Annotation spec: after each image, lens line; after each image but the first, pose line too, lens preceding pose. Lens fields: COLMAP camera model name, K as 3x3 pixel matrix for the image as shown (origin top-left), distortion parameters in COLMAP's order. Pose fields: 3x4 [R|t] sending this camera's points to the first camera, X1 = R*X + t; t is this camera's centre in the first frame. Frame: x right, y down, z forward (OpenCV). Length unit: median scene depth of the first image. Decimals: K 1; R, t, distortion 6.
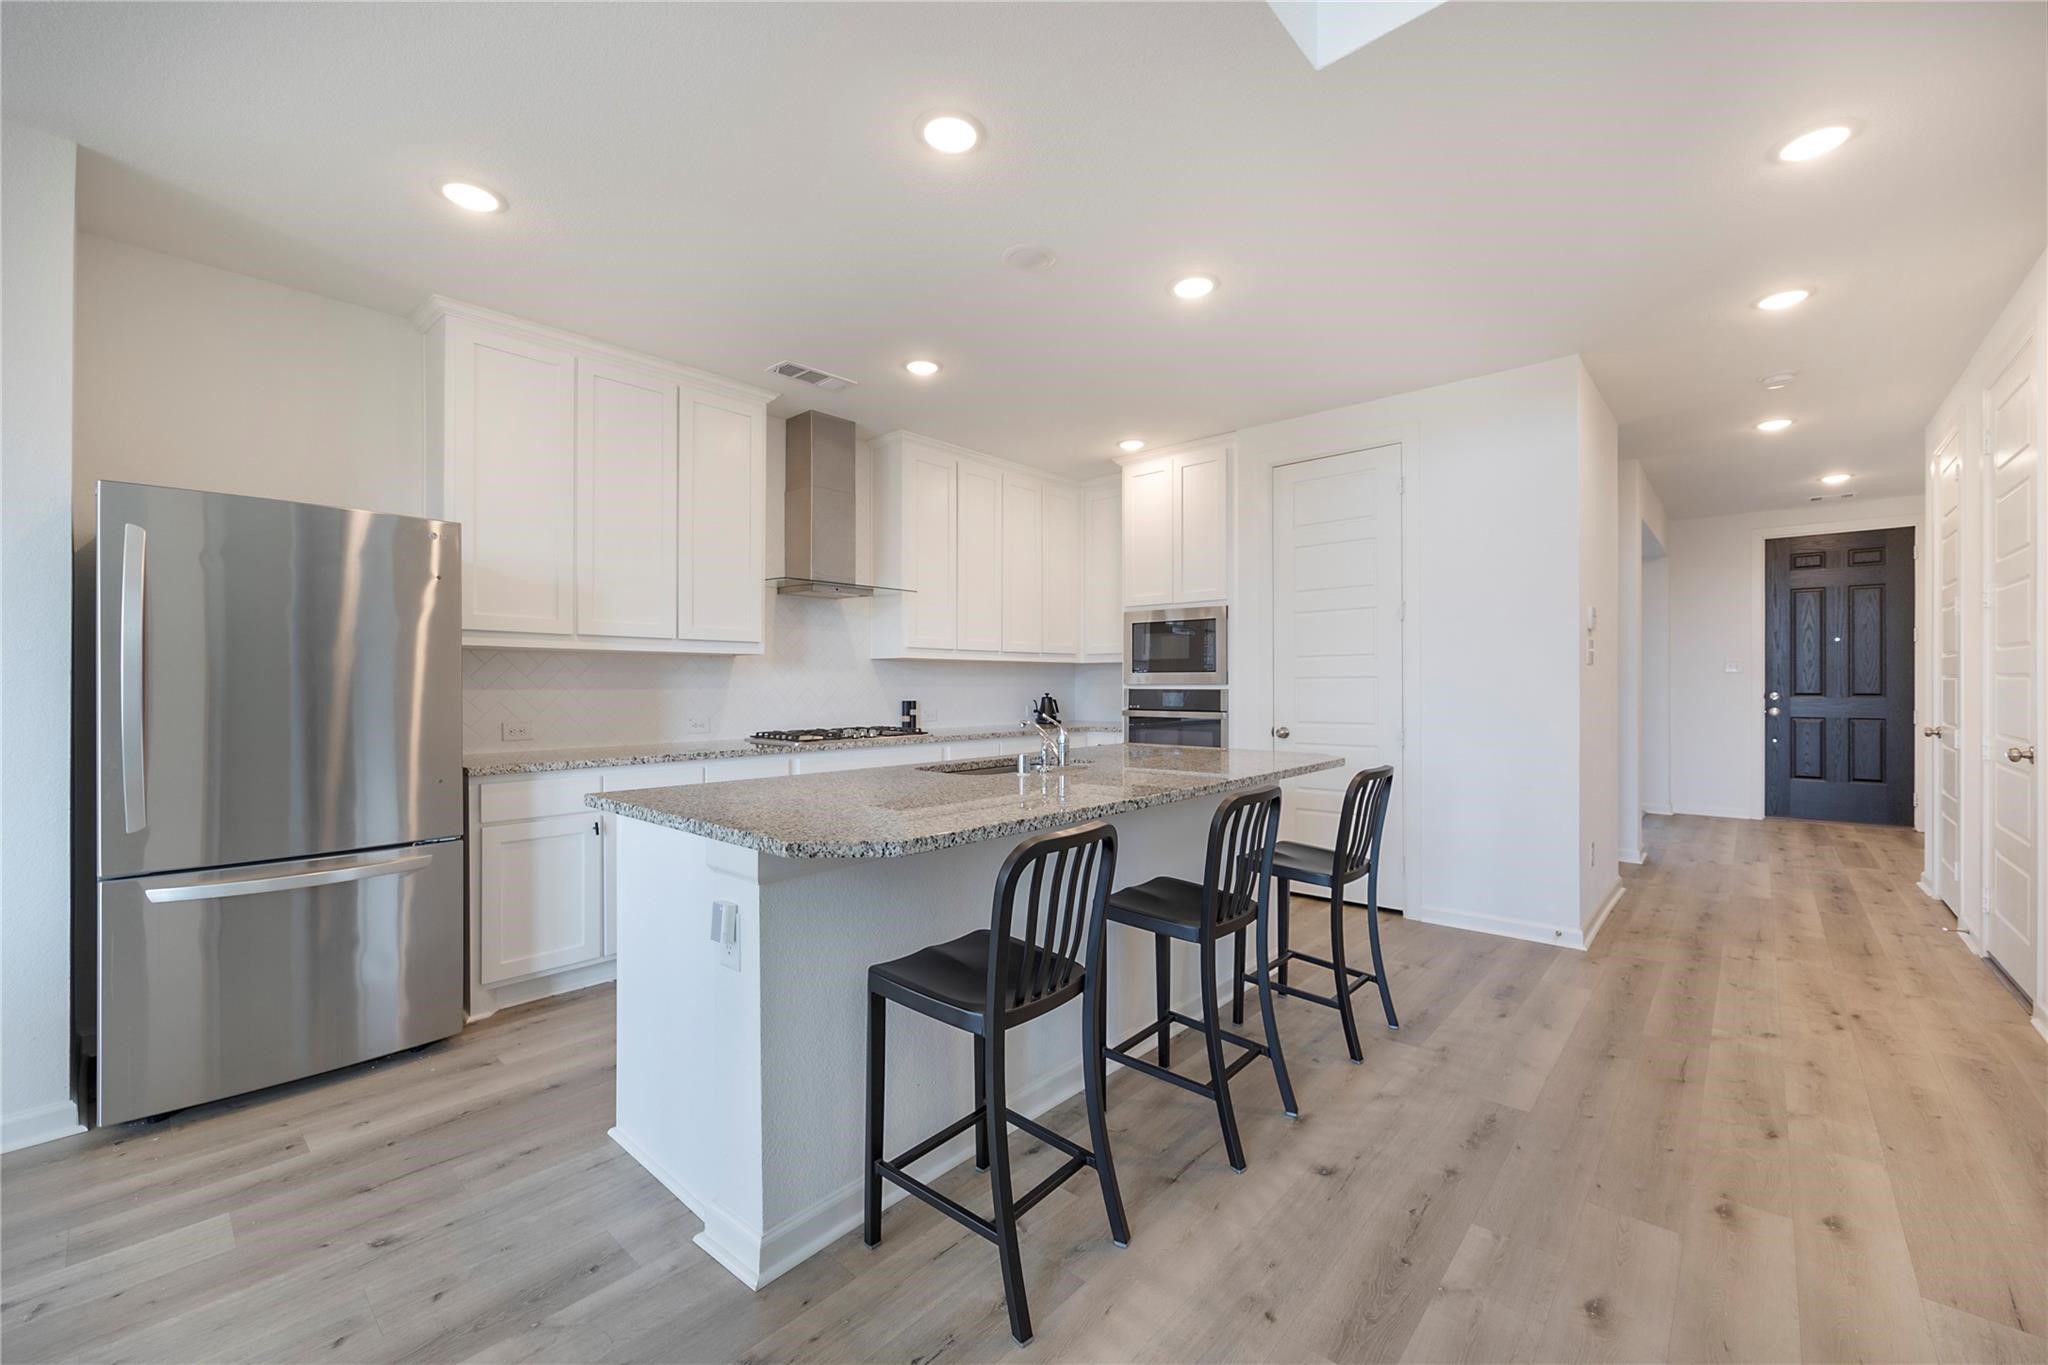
lens RADIAL K [[823.6, 0, 1035.1], [0, 823.6, 682.4], [0, 0, 1]] dist [-0.004288, 0.000333]
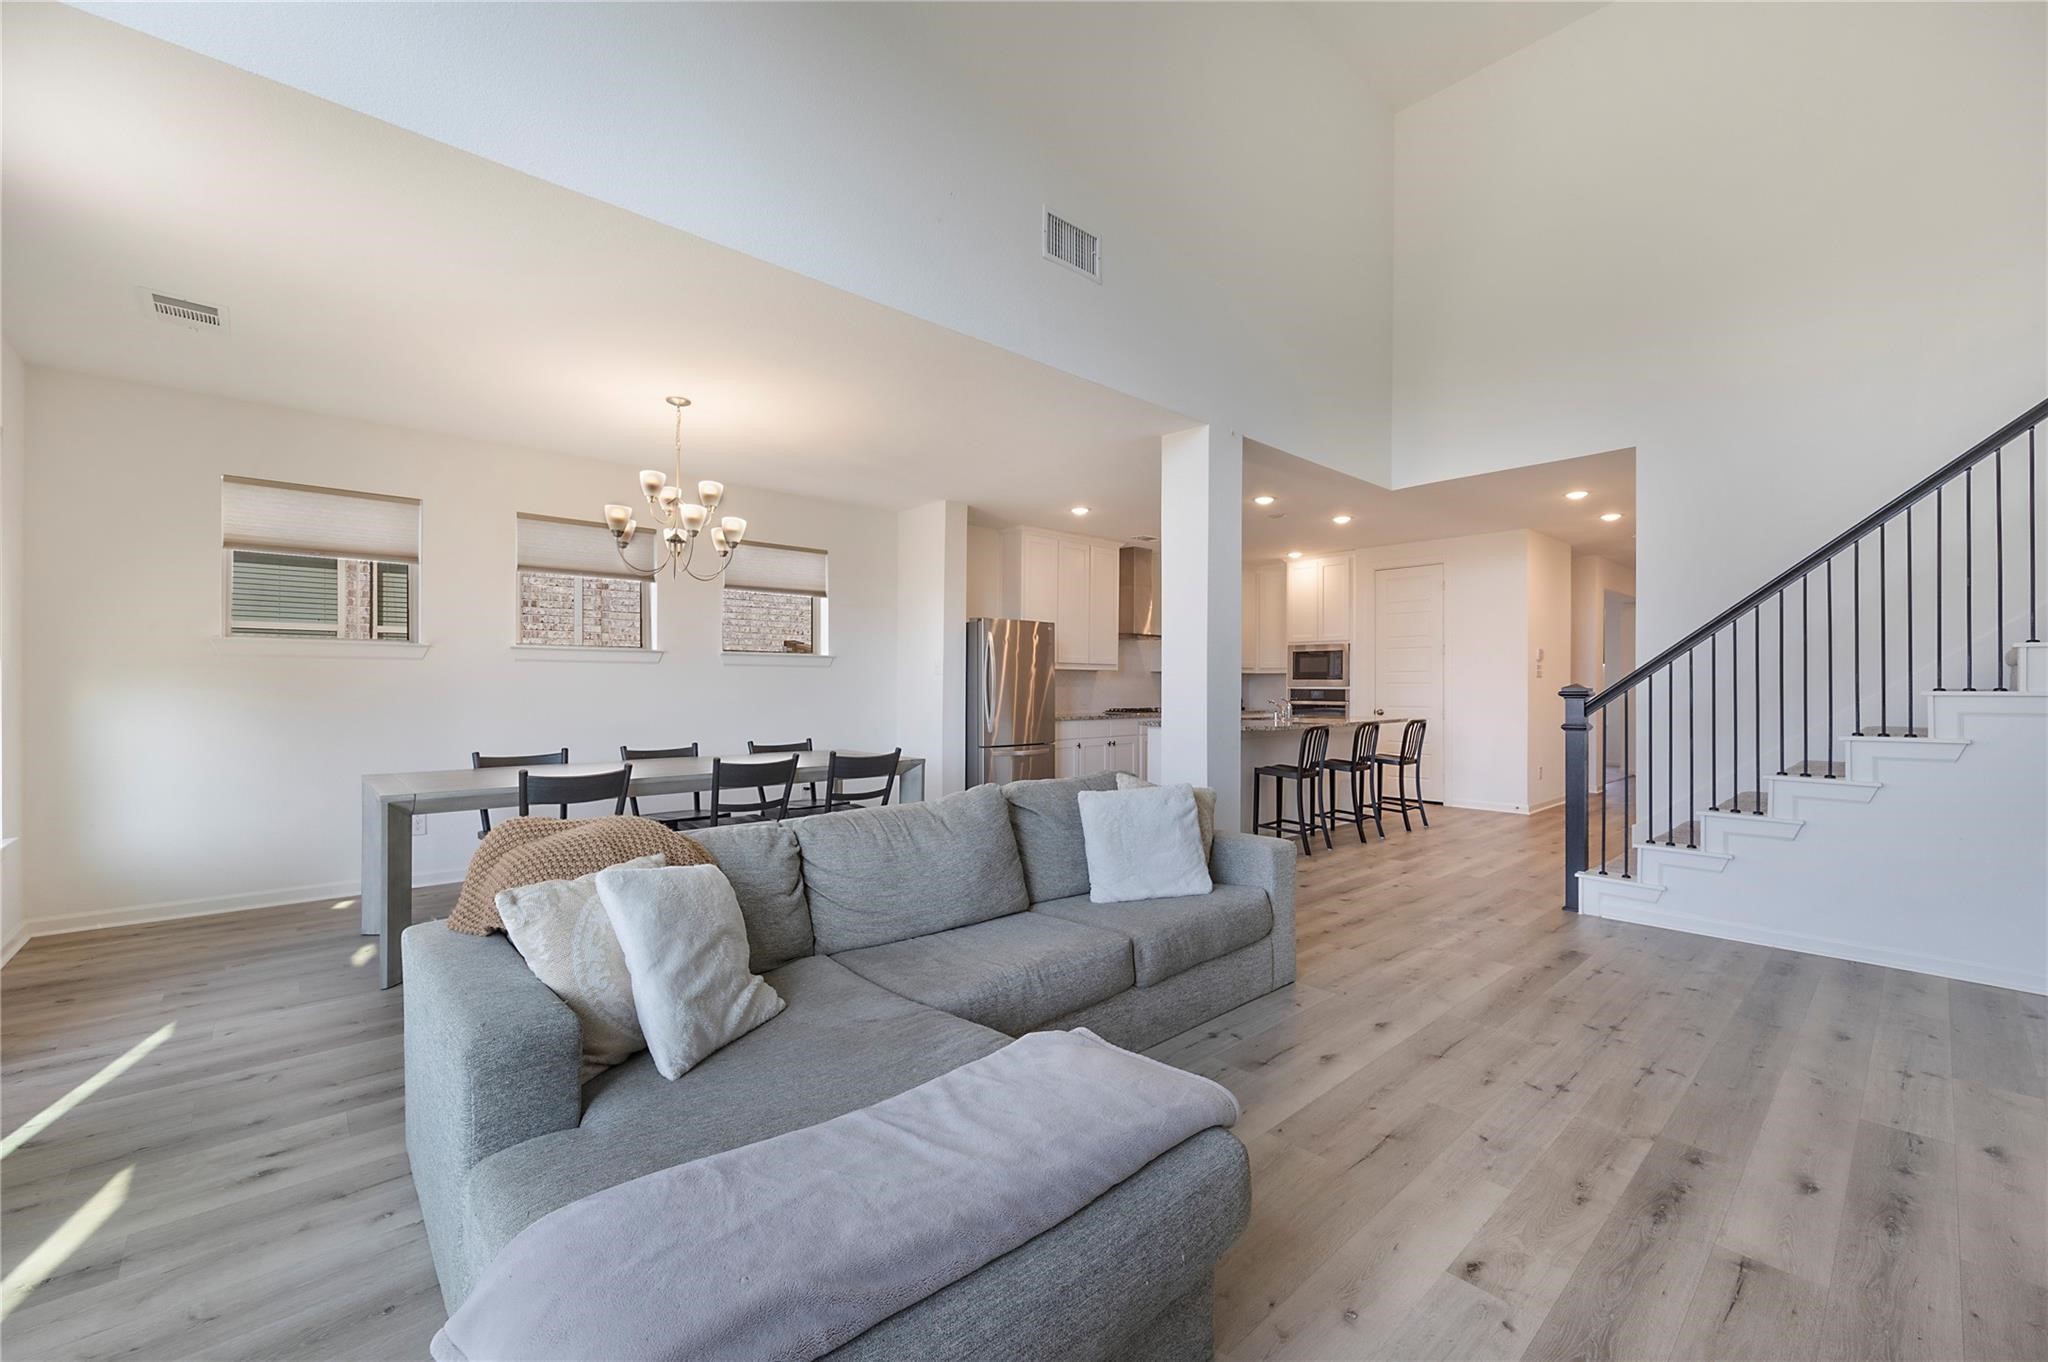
lens RADIAL K [[823.6, 0, 1032.0], [0, 823.6, 690.9], [0, 0, 1]] dist [-0.004288, 0.000333]
pose [[0.994415, 0.006934, -0.105308, -0.255888], [-0.006229, 0.999956, 0.007018, 0.003826], [0.105352, -0.006323, 0.994415, -0.836947]]
